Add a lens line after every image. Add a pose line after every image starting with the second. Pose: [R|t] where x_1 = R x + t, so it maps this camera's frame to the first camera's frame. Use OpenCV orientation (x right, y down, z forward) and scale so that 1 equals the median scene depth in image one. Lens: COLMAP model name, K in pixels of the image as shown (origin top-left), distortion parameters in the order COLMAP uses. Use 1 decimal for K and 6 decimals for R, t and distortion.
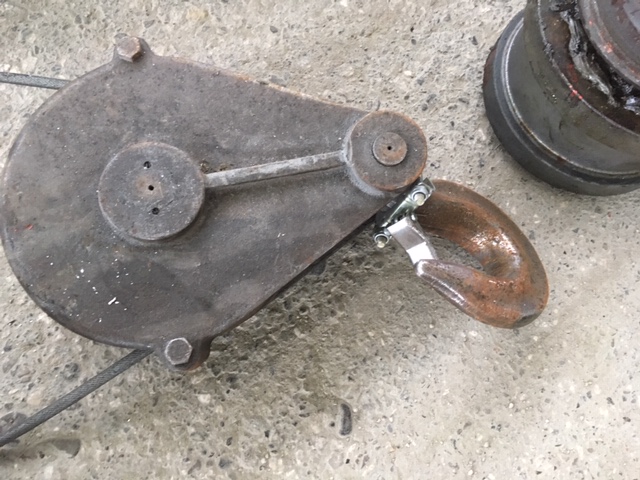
lens RADIAL K [[542.4, 0, 322.3], [0, 542.4, 238.6], [0, 0, 1]] dist [0.122574, -0.196255]
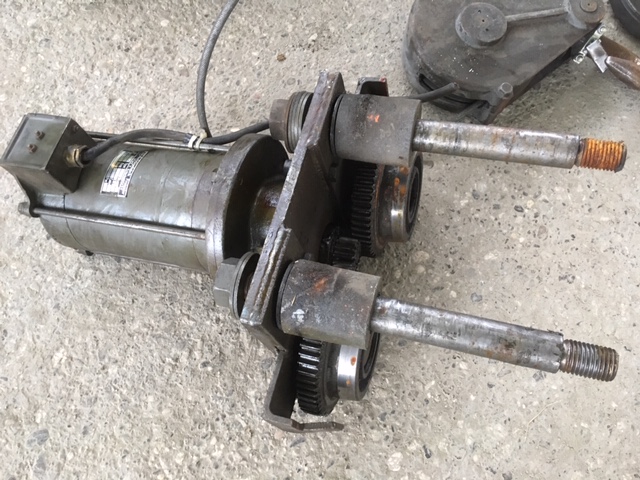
lens RADIAL K [[542.4, 0, 322.3], [0, 542.4, 238.6], [0, 0, 1]] dist [0.122574, -0.196255]
pose [[0.999439, -0.031551, -0.011220, -0.806243], [0.029948, 0.992072, -0.122047, 0.850742], [0.014982, 0.121642, 0.992461, -0.894736]]
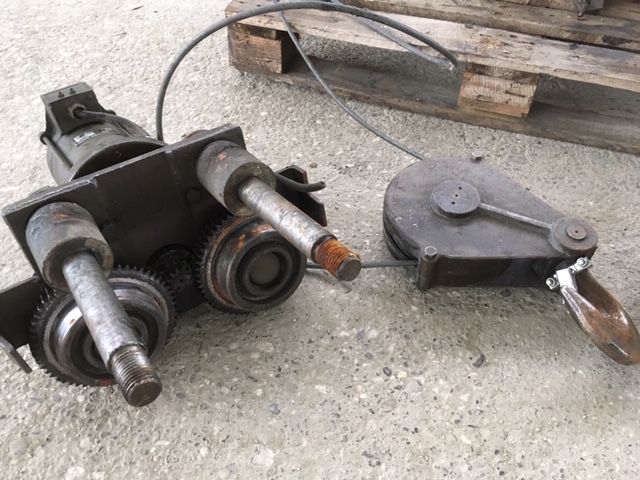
lens RADIAL K [[542.4, 0, 322.3], [0, 542.4, 238.6], [0, 0, 1]] dist [0.122574, -0.196255]
pose [[0.775943, 0.405543, -0.483165, 0.339407], [-0.588948, 0.740112, -0.324615, 0.907455], [0.225951, 0.536442, 0.813128, -0.691439]]
